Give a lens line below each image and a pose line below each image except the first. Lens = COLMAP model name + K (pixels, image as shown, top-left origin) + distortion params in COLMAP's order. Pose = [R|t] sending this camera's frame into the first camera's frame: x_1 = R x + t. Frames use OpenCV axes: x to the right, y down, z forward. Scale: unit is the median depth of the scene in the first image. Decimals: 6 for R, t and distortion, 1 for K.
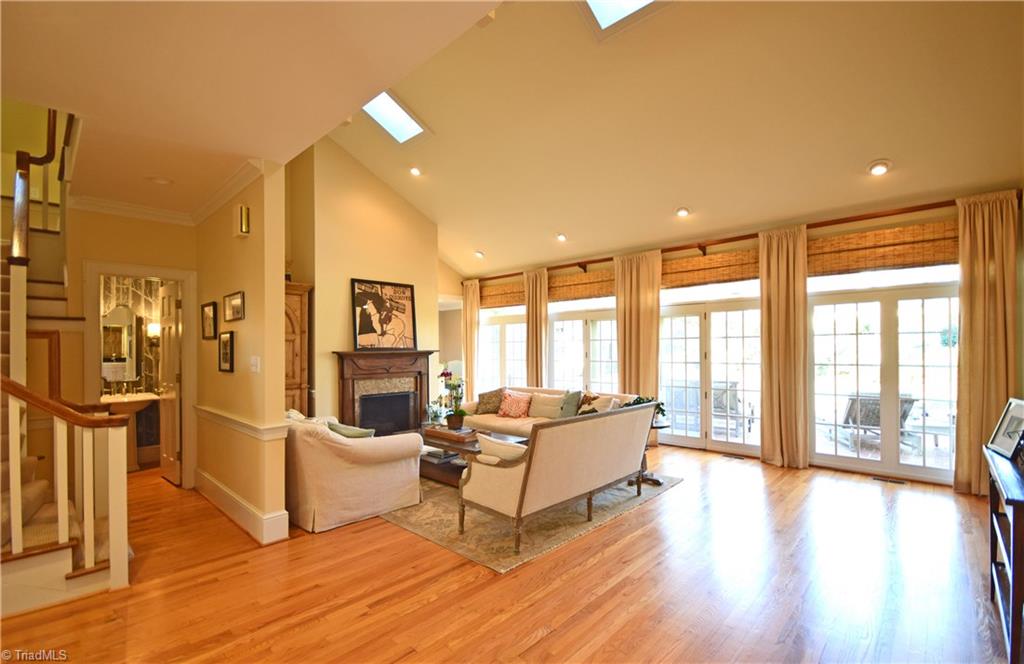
lens RADIAL K [[455.2, 0, 504.5], [0, 455.2, 352.7], [0, 0, 1]] dist [0.000965, 0.000142]
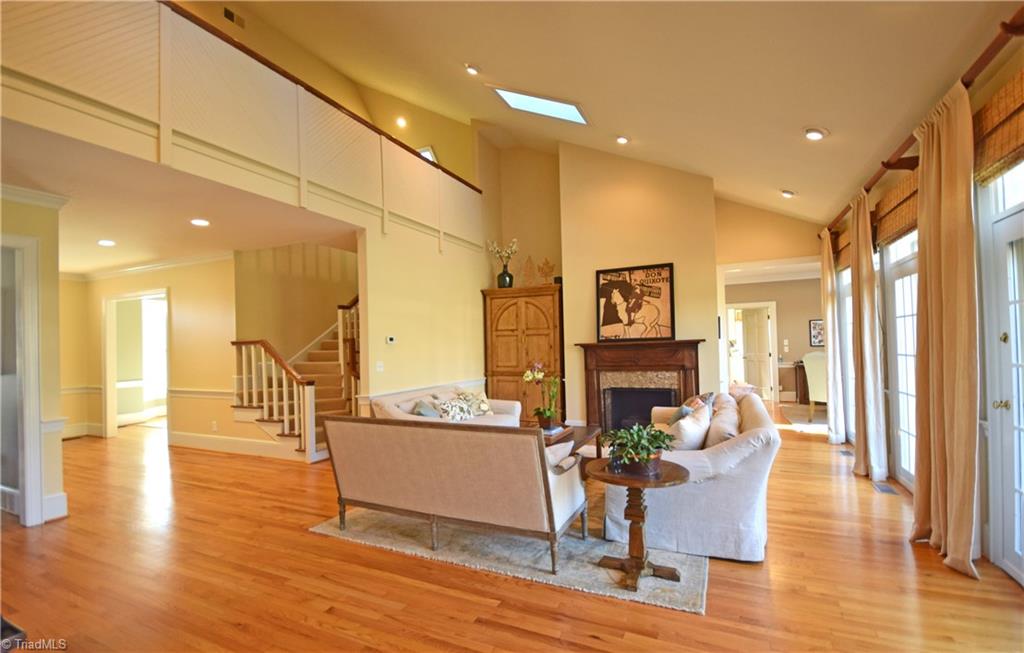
lens RADIAL K [[460.8, 0, 494.8], [0, 460.8, 342.9], [0, 0, 1]] dist [-0.001507, 0.000074]
pose [[0.298256, -0.008564, -0.954448, 0.570989], [0.019790, 0.999800, -0.002787, -0.004507], [0.954281, -0.018057, 0.298366, 0.475089]]
